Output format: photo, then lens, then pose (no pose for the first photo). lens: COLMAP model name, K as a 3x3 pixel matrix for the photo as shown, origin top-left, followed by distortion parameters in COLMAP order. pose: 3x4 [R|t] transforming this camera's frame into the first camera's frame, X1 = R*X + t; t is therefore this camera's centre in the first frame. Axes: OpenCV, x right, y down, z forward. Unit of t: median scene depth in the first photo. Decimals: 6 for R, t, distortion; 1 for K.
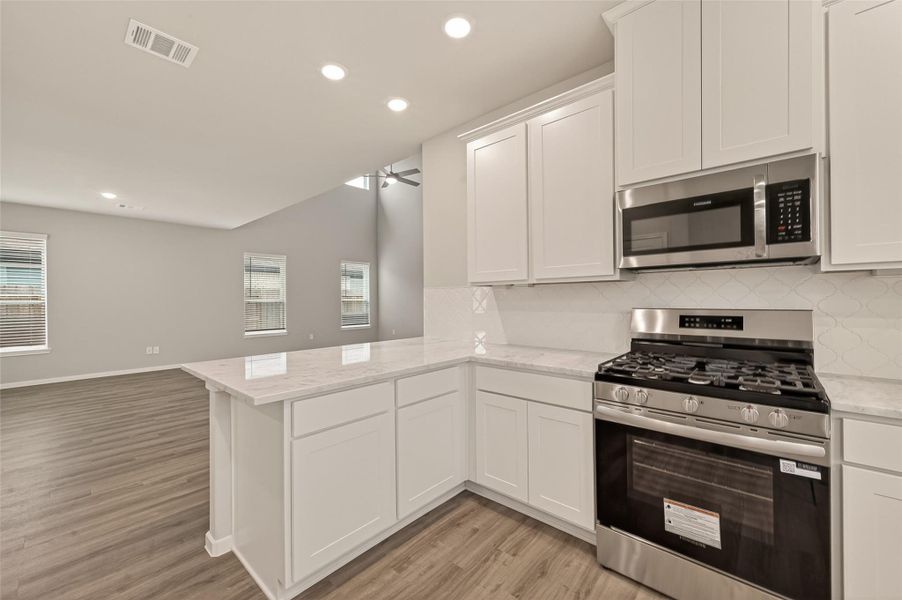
lens RADIAL K [[359.1, 0, 452.8], [0, 359.1, 298.8], [0, 0, 1]] dist [-0.000657, 0.000641]
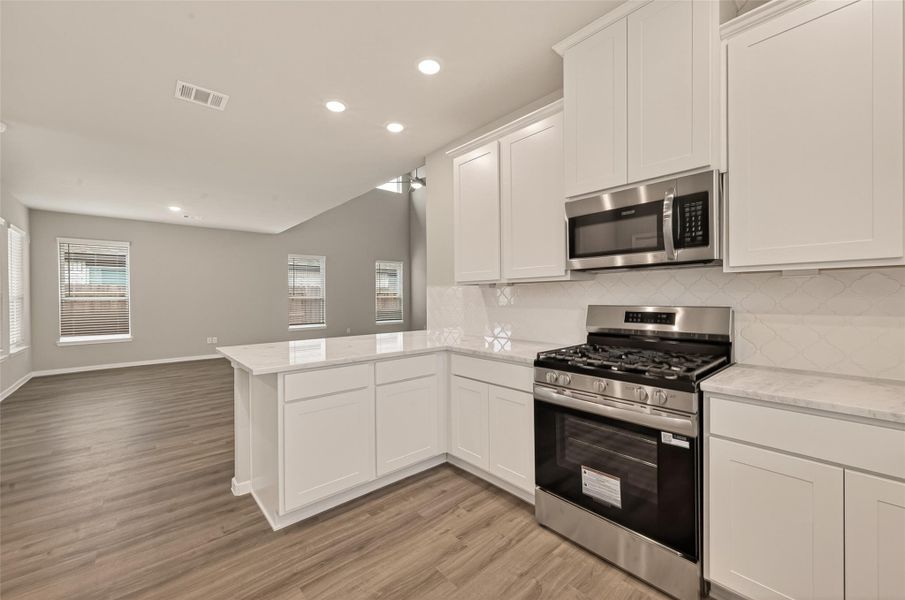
lens RADIAL K [[356.9, 0, 454.8], [0, 356.9, 299.0], [0, 0, 1]] dist [0.000305, -0.000250]
pose [[0.993357, 0.002088, -0.115053, 0.241993], [-0.001083, 0.999961, 0.008800, -0.001823], [0.115067, -0.008617, 0.993320, -0.167291]]
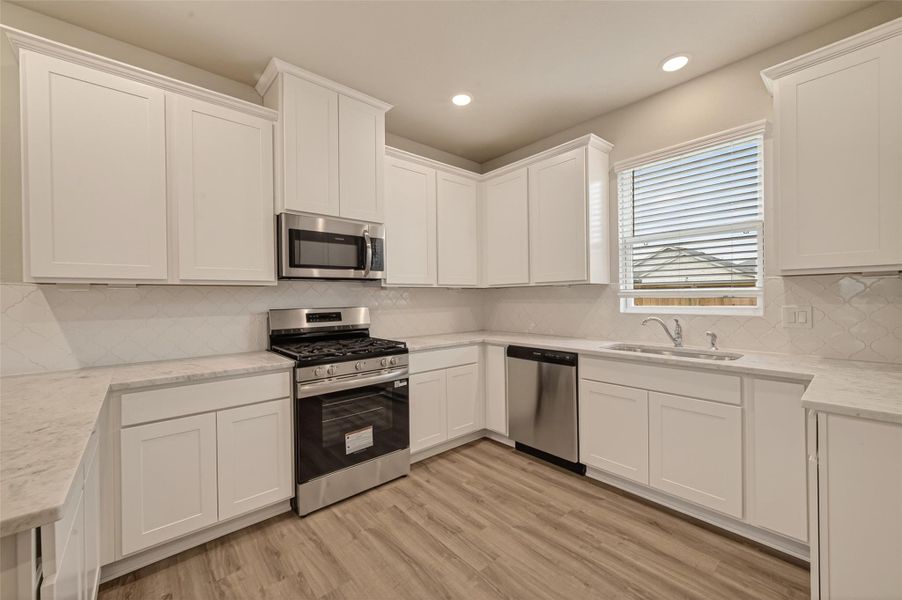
lens RADIAL K [[355.7, 0, 453.3], [0, 355.7, 299.0], [0, 0, 1]] dist [0.000305, -0.000250]
pose [[0.128193, 0.003441, 0.991743, -0.654141], [0.010763, 0.999930, -0.004860, 0.003421], [-0.991691, 0.011298, 0.128147, 0.281431]]
